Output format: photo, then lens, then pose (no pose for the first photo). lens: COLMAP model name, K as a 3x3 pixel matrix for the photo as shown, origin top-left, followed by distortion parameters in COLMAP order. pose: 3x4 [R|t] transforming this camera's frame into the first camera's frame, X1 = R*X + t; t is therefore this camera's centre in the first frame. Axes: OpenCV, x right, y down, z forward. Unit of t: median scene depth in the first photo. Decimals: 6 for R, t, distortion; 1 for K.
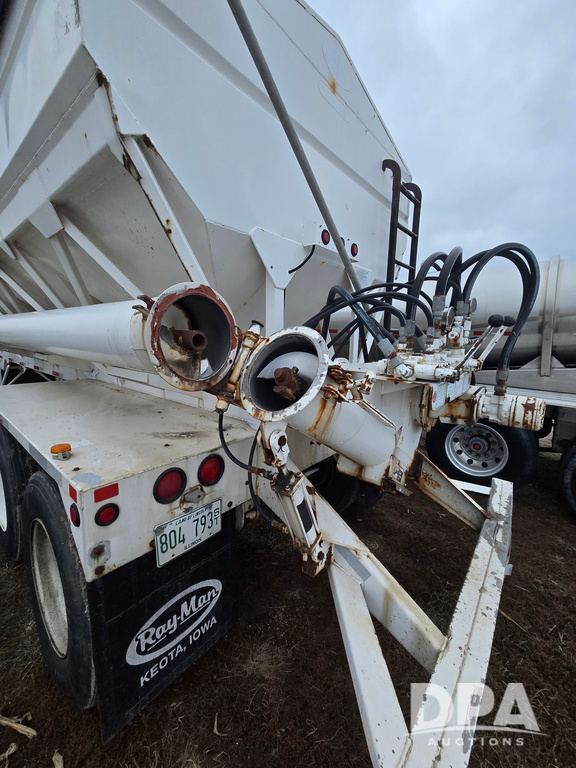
lens RADIAL K [[307.9, 0, 282.0], [0, 307.9, 381.7], [0, 0, 1]] dist [0.000953, 0.000194]
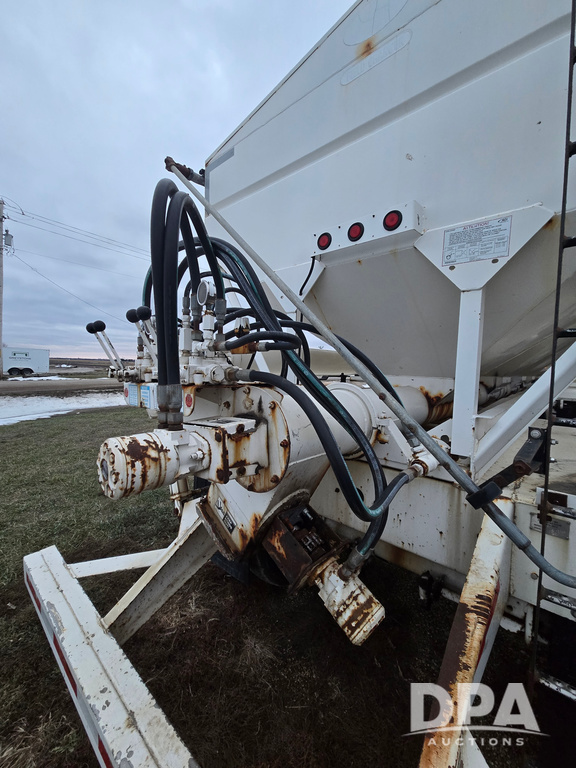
lens RADIAL K [[307.9, 0, 282.7], [0, 307.9, 386.1], [0, 0, 1]] dist [0.000953, 0.000194]
pose [[-0.010056, 0.031160, -0.999464, 1.287564], [-0.179995, 0.983132, 0.032462, -0.093624], [0.983616, 0.180225, -0.004278, 1.202246]]
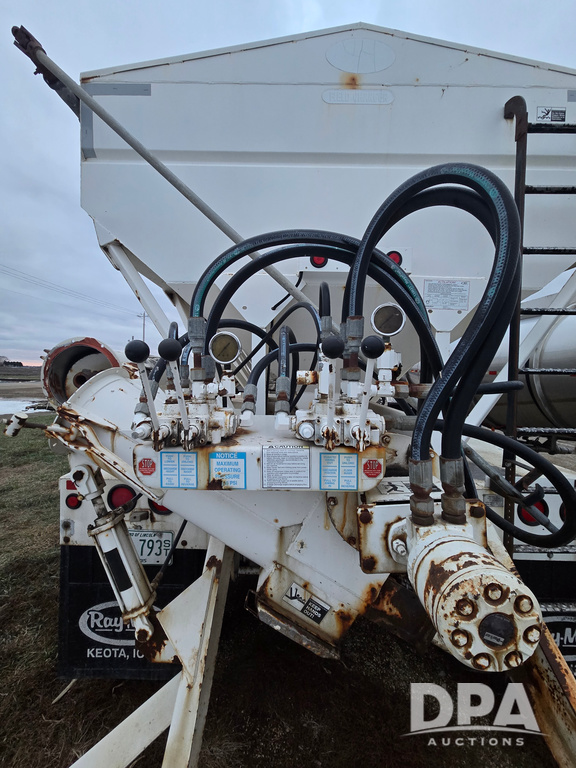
lens RADIAL K [[307.9, 0, 285.9], [0, 307.9, 385.2], [0, 0, 1]] dist [0.000953, 0.000194]
pose [[0.647005, 0.012979, -0.762375, 0.897218], [-0.119243, 0.989275, -0.084356, -0.076021], [0.753104, 0.145487, 0.641614, 0.584005]]
